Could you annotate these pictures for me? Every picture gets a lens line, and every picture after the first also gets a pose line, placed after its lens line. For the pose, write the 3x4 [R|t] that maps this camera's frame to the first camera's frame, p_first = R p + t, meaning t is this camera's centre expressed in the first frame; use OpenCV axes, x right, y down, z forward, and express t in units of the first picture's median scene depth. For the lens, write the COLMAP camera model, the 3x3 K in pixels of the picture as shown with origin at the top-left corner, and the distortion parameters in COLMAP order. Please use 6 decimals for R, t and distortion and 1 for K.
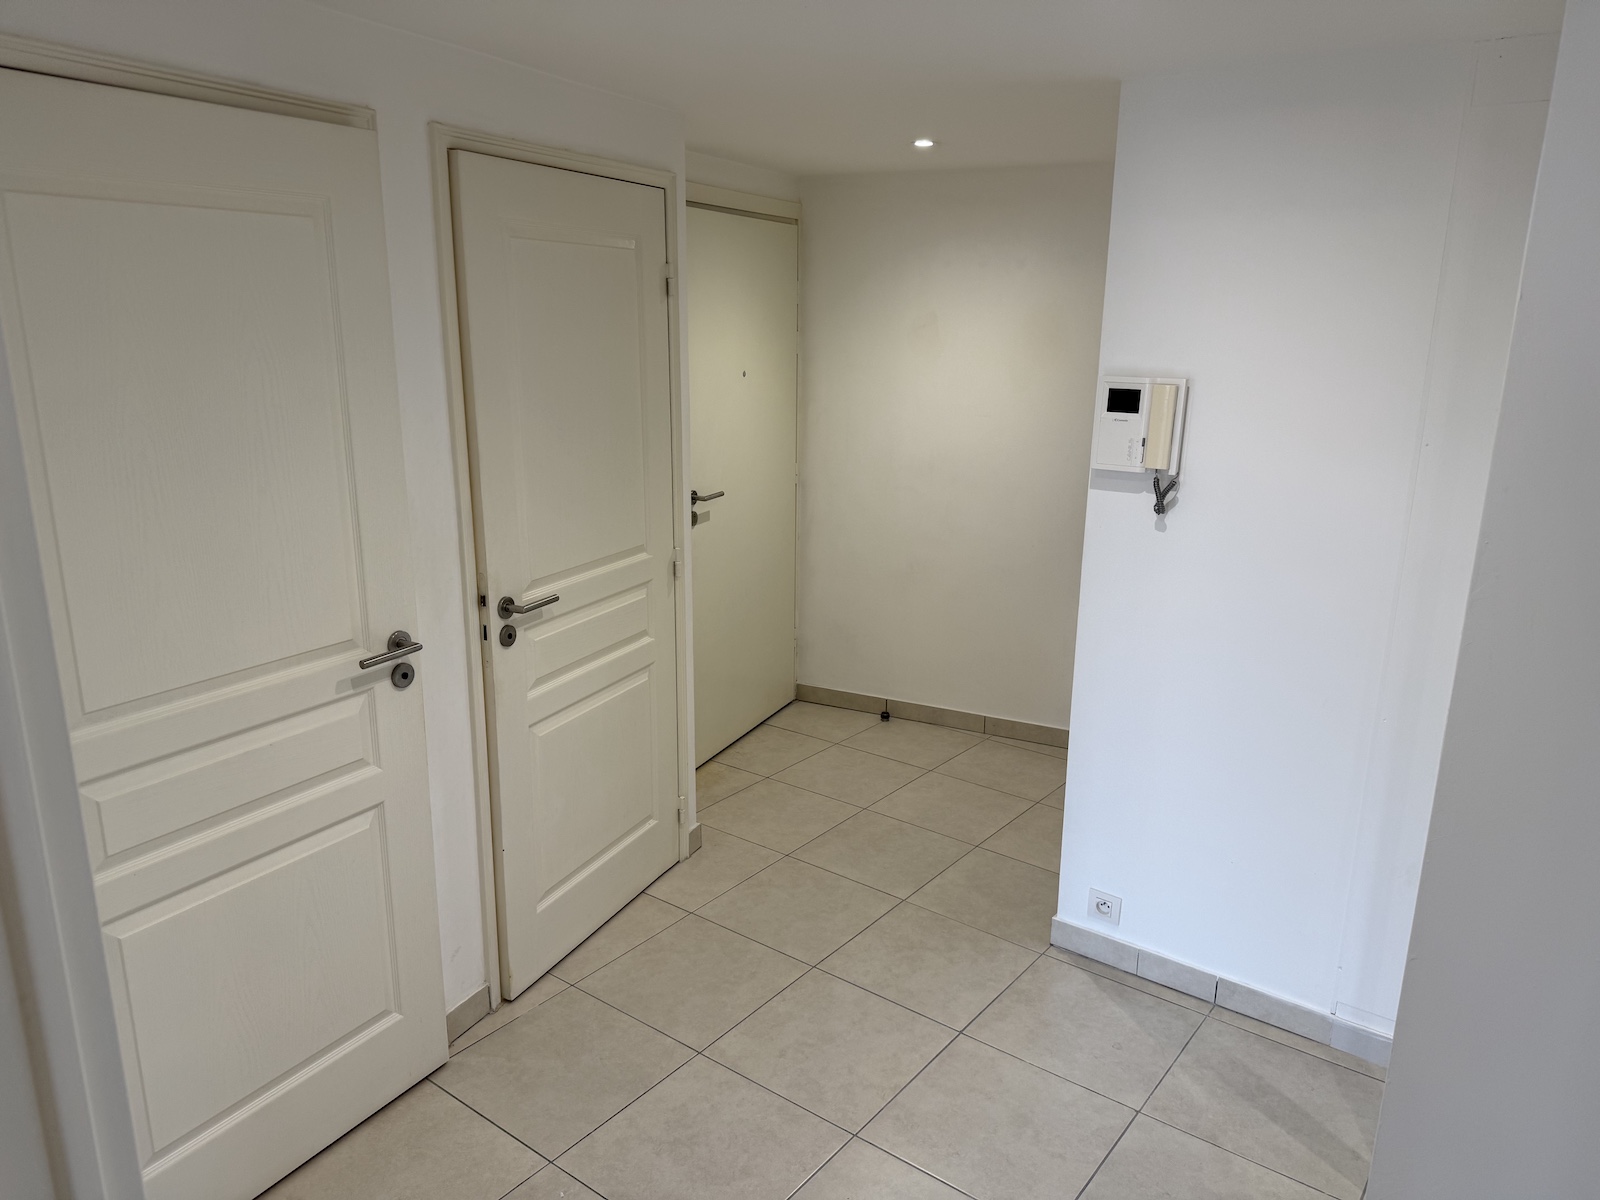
lens RADIAL K [[1159.4, 0, 861.8], [0, 1159.4, 599.5], [0, 0, 1]] dist [0.150996, -0.215072]
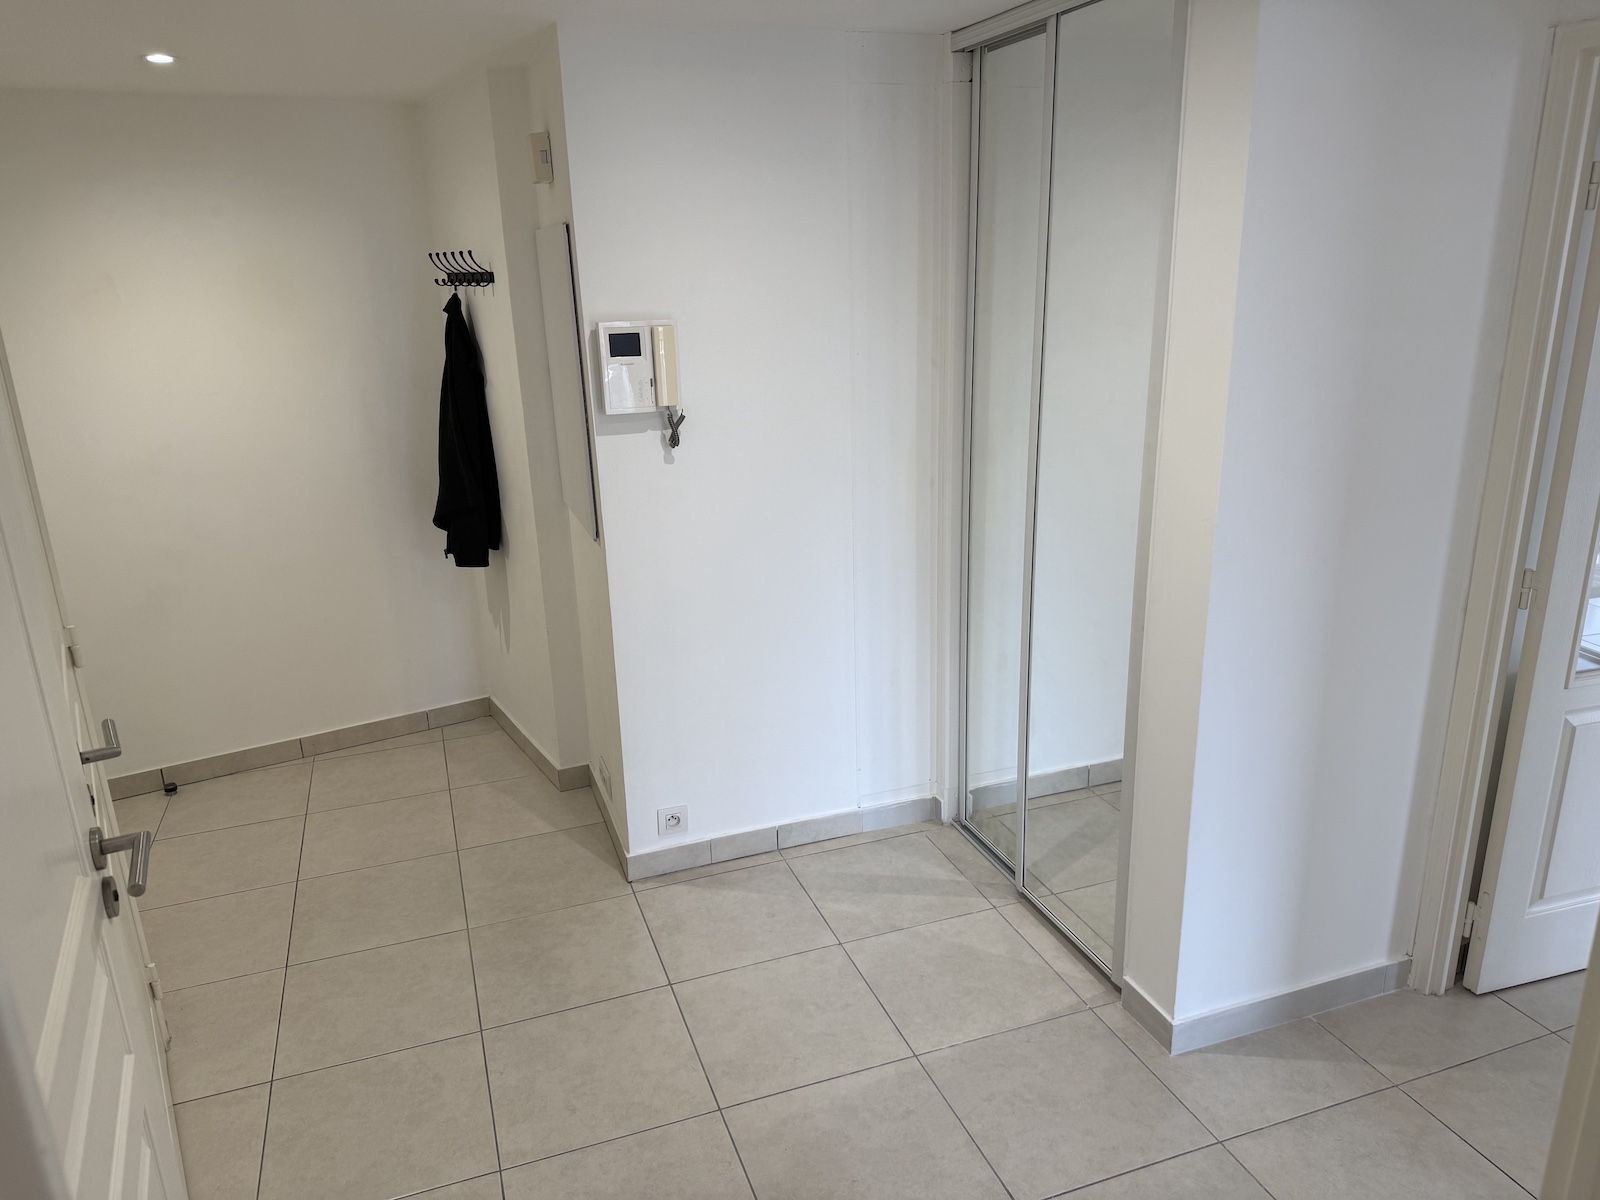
lens RADIAL K [[1118.4, 0, 796.6], [0, 1118.4, 605.6], [0, 0, 1]] dist [0.166395, -0.184278]
pose [[0.582579, -0.291740, 0.758611, -0.486036], [0.249372, 0.952502, 0.174798, -0.083844], [-0.773573, 0.087343, 0.627659, 0.268008]]
